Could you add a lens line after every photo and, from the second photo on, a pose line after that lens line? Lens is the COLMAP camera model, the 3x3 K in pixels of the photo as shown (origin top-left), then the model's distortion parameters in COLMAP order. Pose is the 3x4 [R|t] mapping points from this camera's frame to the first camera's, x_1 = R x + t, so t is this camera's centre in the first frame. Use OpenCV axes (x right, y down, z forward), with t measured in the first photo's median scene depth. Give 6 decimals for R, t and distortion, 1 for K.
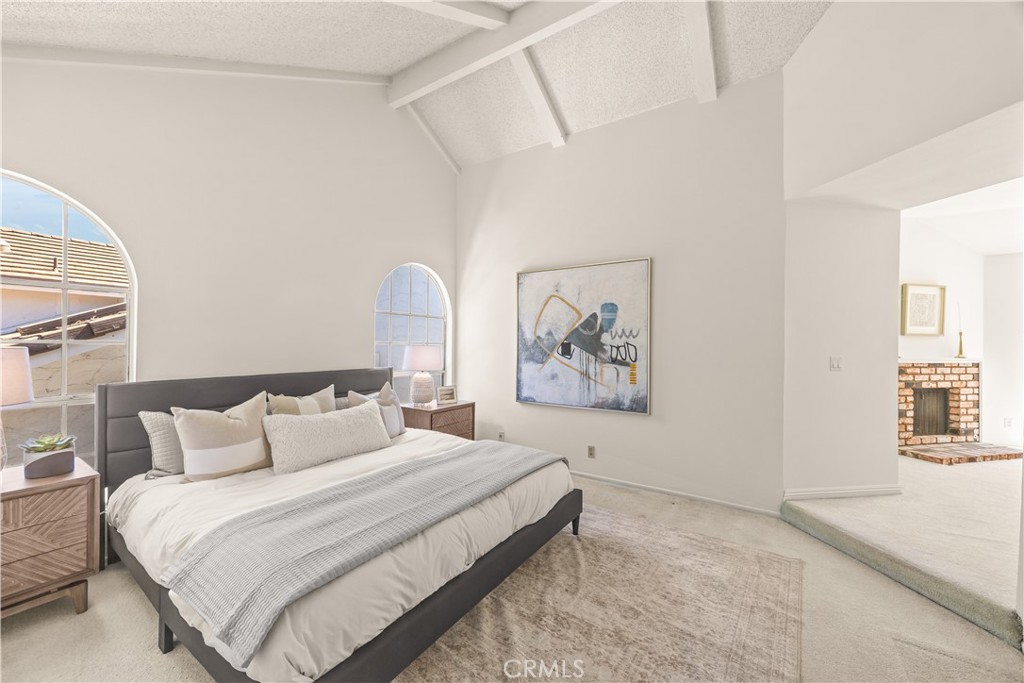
lens RADIAL K [[393.0, 0, 509.8], [0, 393.0, 344.9], [0, 0, 1]] dist [-0.001893, -0.000538]
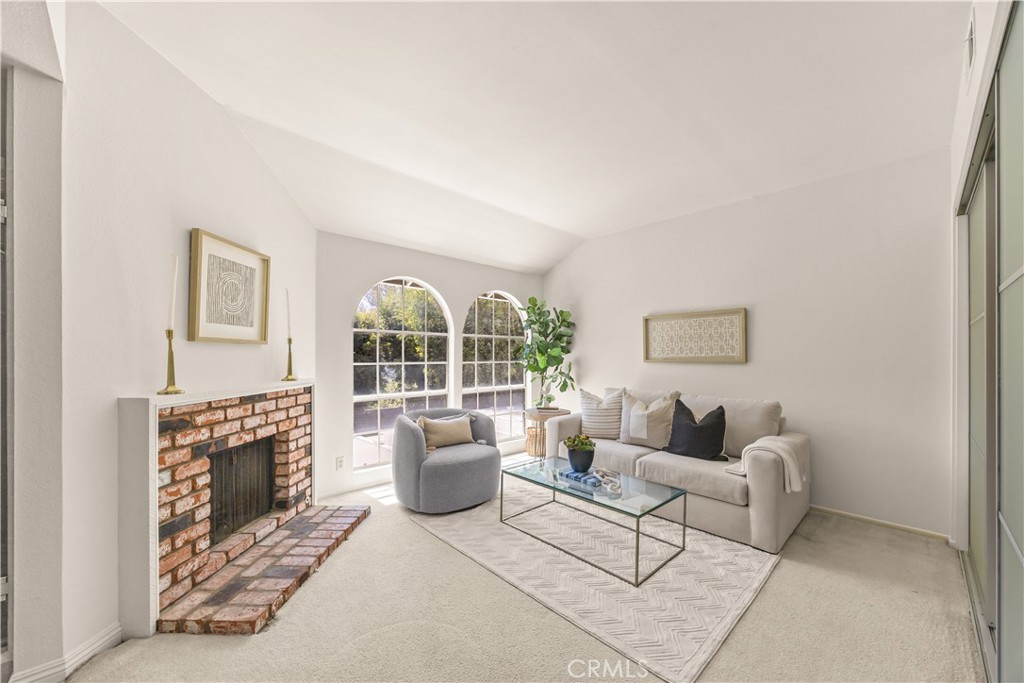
lens RADIAL K [[393.0, 0, 518.6], [0, 393.0, 356.3], [0, 0, 1]] dist [-0.001893, -0.000538]
pose [[0.200886, -0.008086, 0.979581, 0.630337], [-0.005891, 0.999938, 0.009462, -0.012901], [-0.979597, -0.007671, 0.200826, 0.533606]]
